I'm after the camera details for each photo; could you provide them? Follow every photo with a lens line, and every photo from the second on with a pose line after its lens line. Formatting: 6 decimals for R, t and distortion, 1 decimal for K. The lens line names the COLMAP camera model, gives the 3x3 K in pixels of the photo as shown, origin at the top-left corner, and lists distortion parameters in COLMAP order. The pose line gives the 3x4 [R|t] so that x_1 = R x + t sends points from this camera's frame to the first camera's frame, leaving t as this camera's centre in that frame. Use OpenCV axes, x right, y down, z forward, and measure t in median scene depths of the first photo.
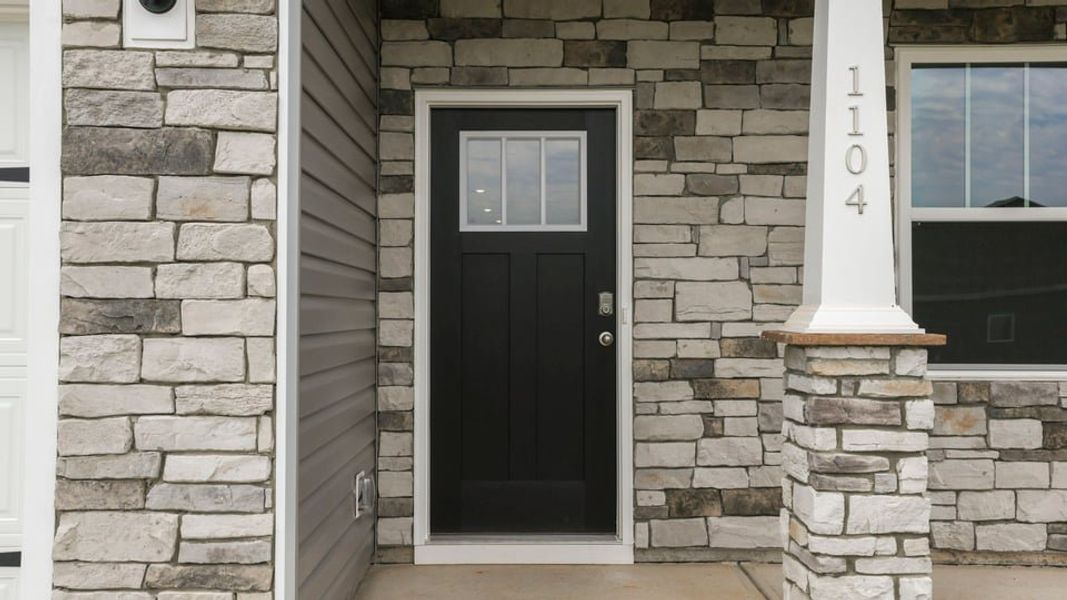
lens RADIAL K [[1017.9, 0, 537.4], [0, 1017.9, 225.6], [0, 0, 1]] dist [0.005894, 0.005878]
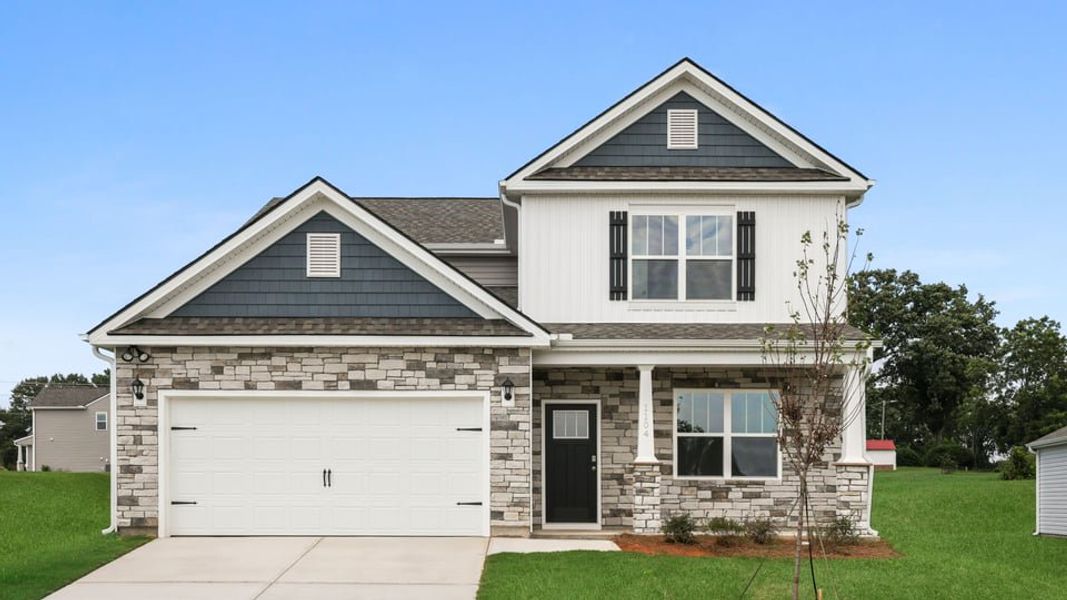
lens RADIAL K [[1050.8, 0, 530.7], [0, 1050.8, 321.5], [0, 0, 1]] dist [0.025196, 0.011167]
pose [[0.999898, 0.001593, -0.014176, -0.107589], [-0.002806, 0.996297, -0.085928, -0.089860], [0.013987, 0.085959, 0.996200, -2.834289]]
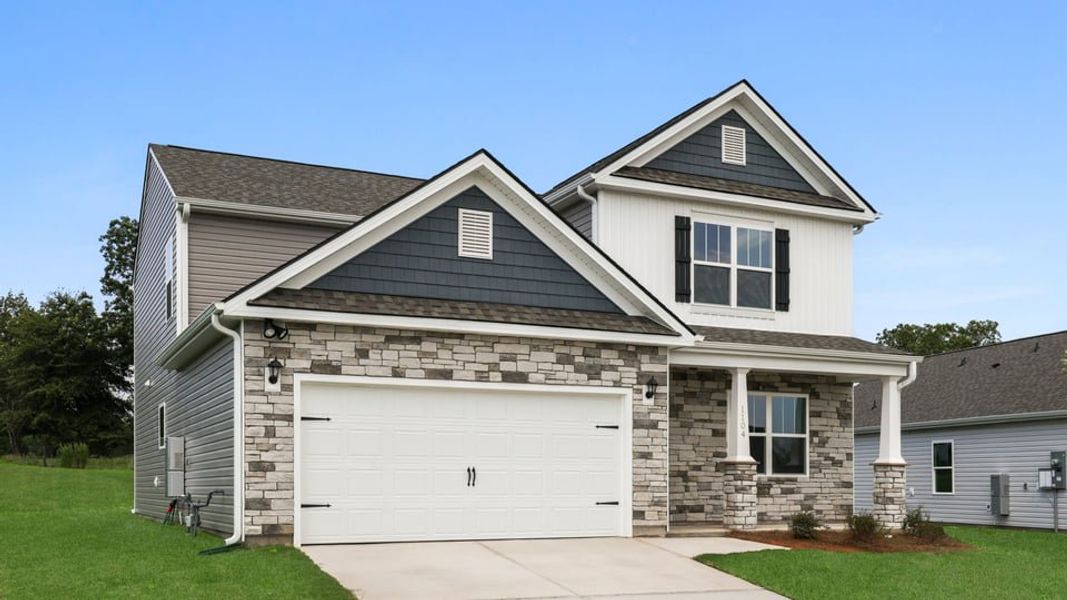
lens RADIAL K [[1030.1, 0, 538.5], [0, 1030.1, 296.3], [0, 0, 1]] dist [0.017144, 0.021445]
pose [[0.907048, 0.075874, 0.414133, -1.972741], [-0.036647, 0.994122, -0.101871, -0.104809], [-0.419429, 0.077225, 0.904498, -2.295272]]
